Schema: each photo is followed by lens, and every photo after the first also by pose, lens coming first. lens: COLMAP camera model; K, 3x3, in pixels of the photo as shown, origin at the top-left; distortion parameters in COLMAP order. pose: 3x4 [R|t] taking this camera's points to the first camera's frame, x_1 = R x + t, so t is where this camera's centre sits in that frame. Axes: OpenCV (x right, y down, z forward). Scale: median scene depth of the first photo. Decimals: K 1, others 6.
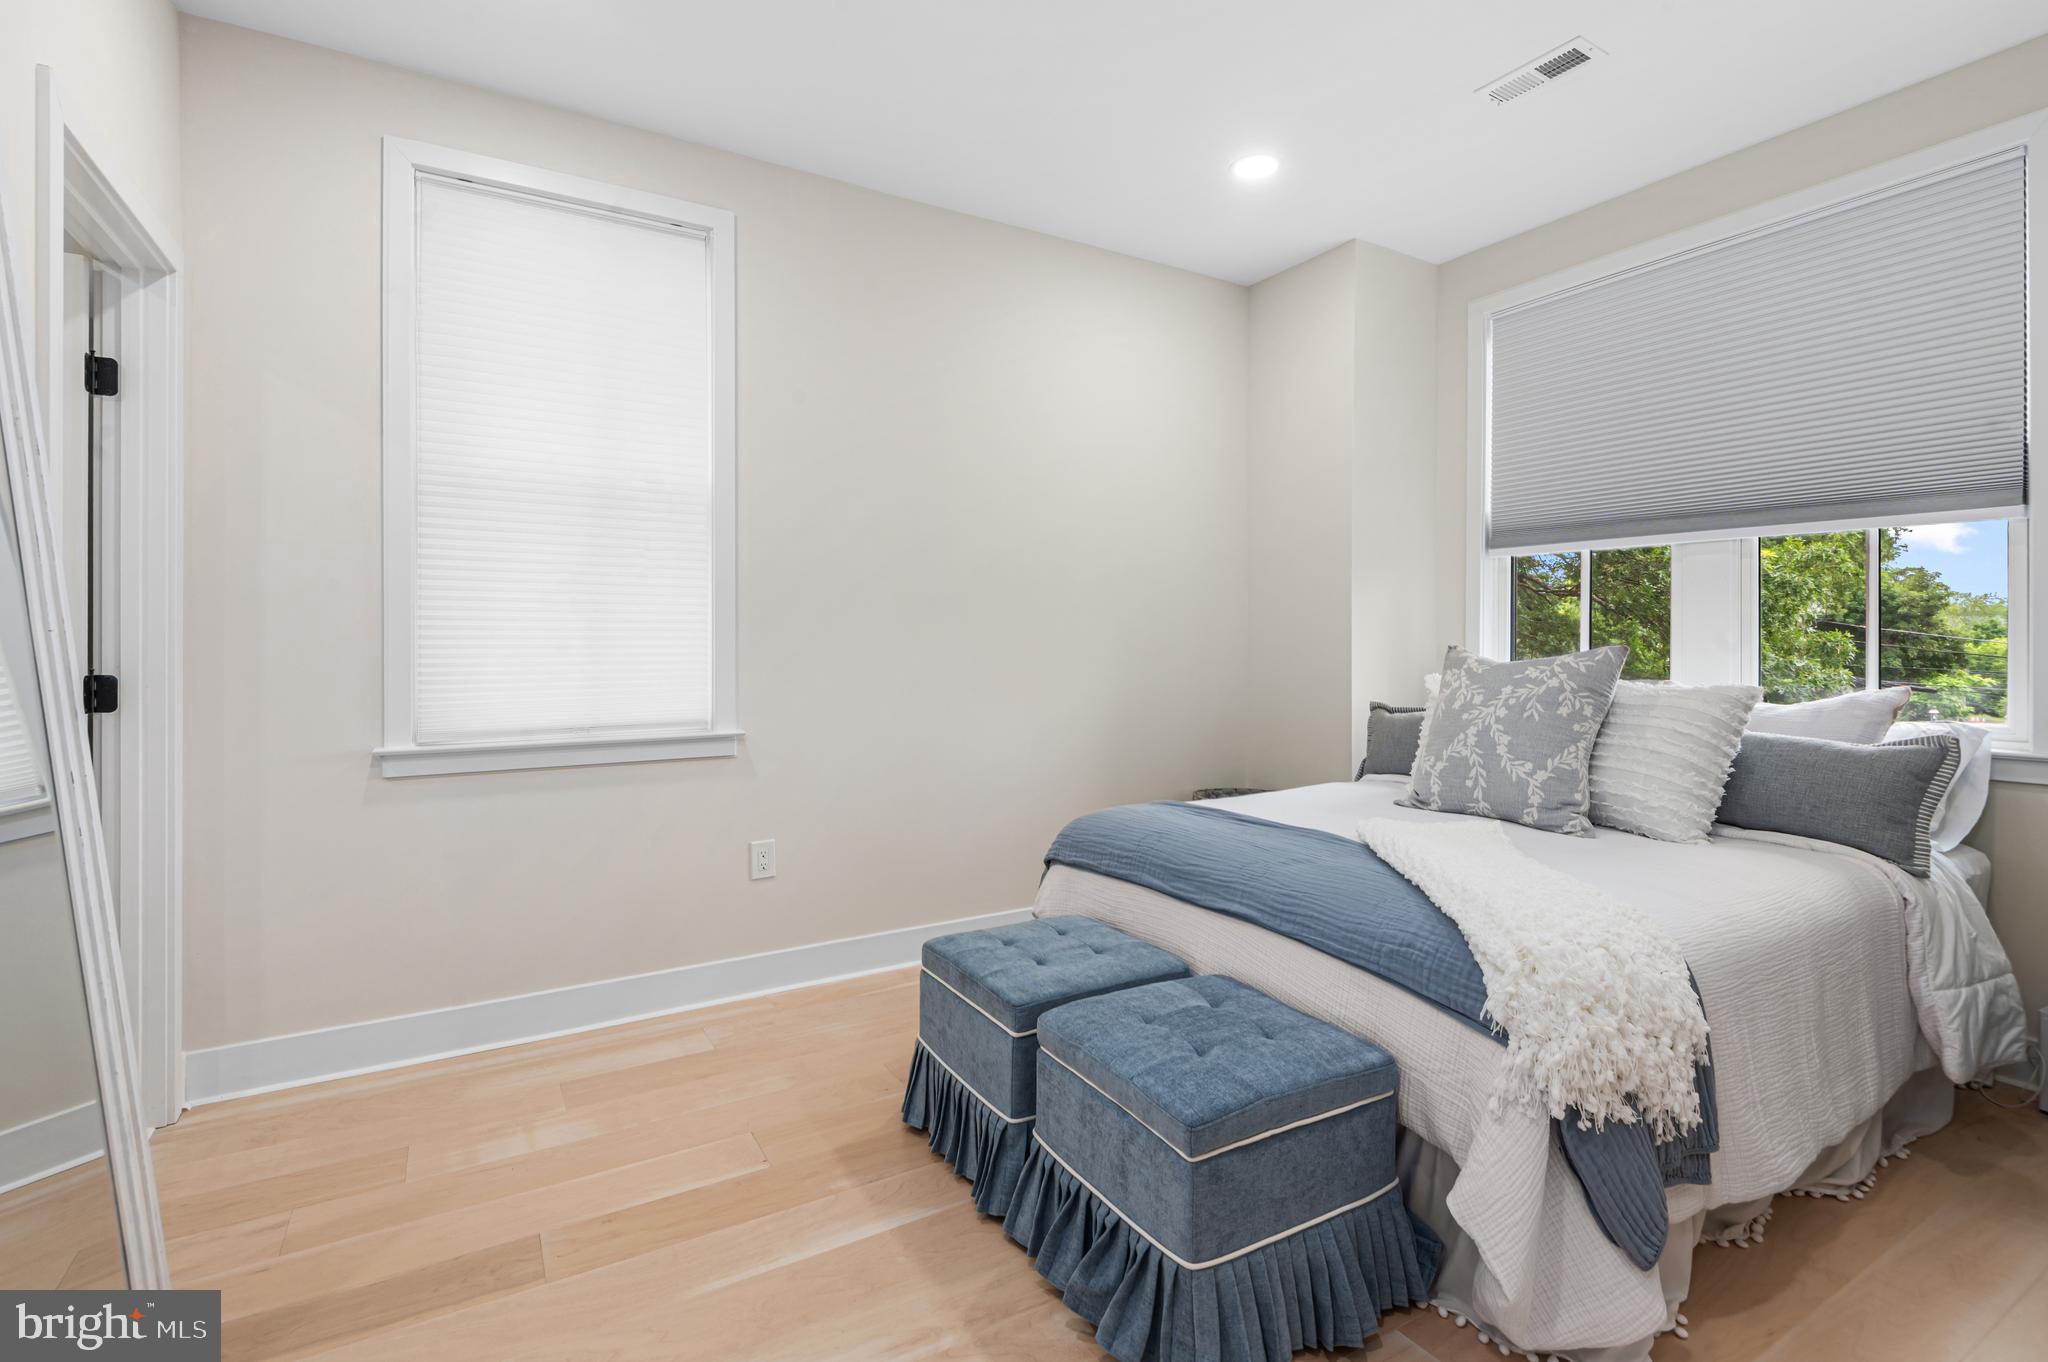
lens RADIAL K [[943.1, 0, 1023.9], [0, 943.1, 638.0], [0, 0, 1]] dist [0.000638, 0.000152]
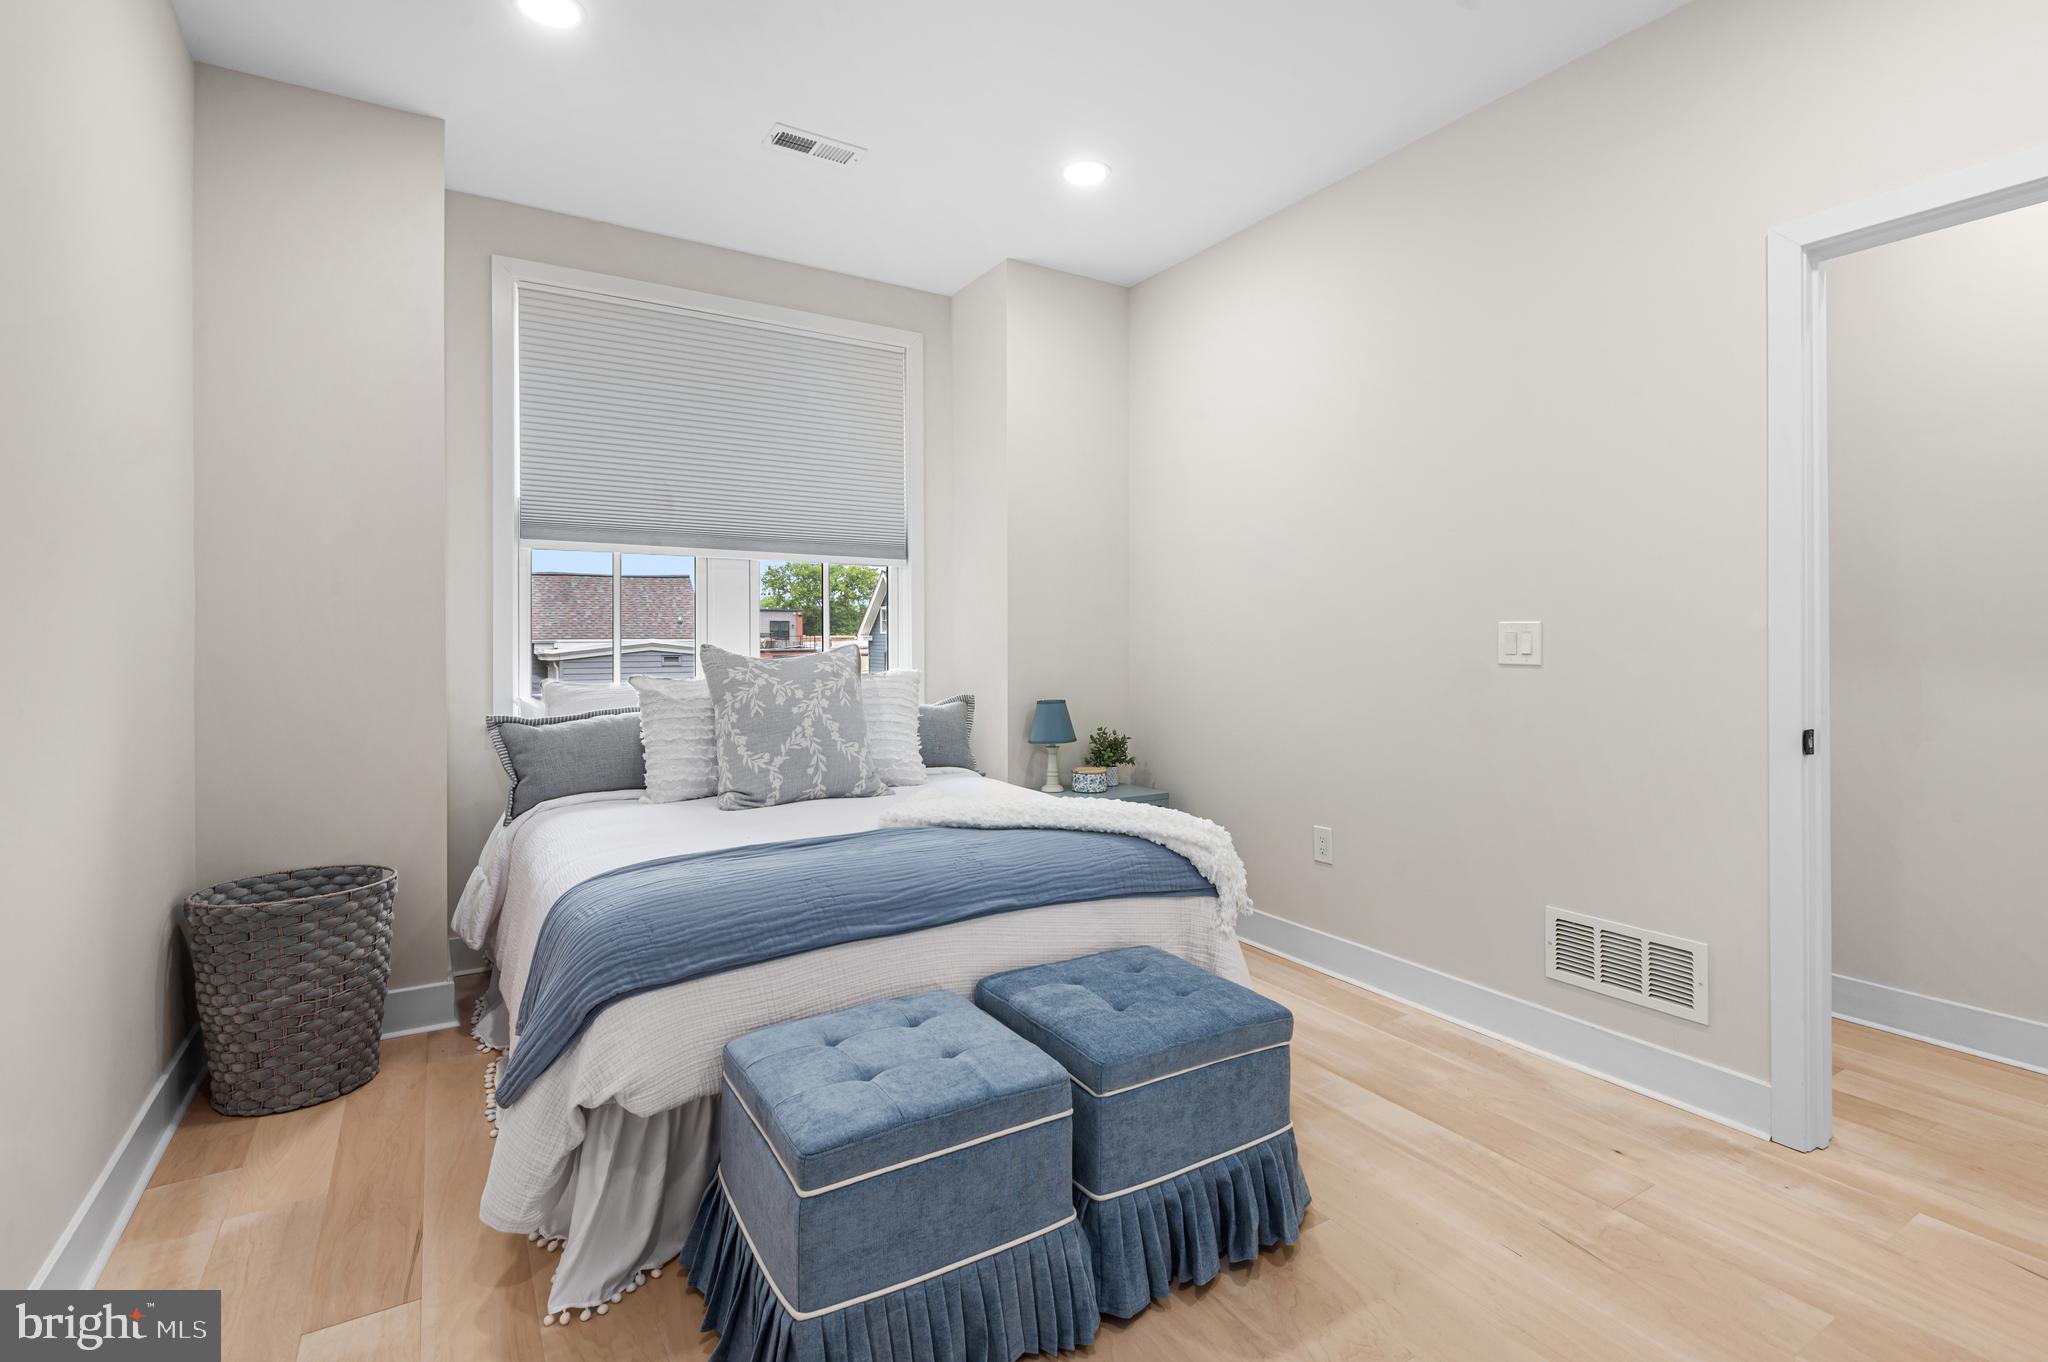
lens RADIAL K [[943.1, 0, 1023.9], [0, 943.1, 638.0], [0, 0, 1]] dist [0.000638, 0.000152]
pose [[-0.024502, 0.000115, 0.999700, -0.622156], [-0.002243, 0.999997, -0.000170, 0.000456], [-0.999697, -0.002246, -0.024502, 0.782848]]
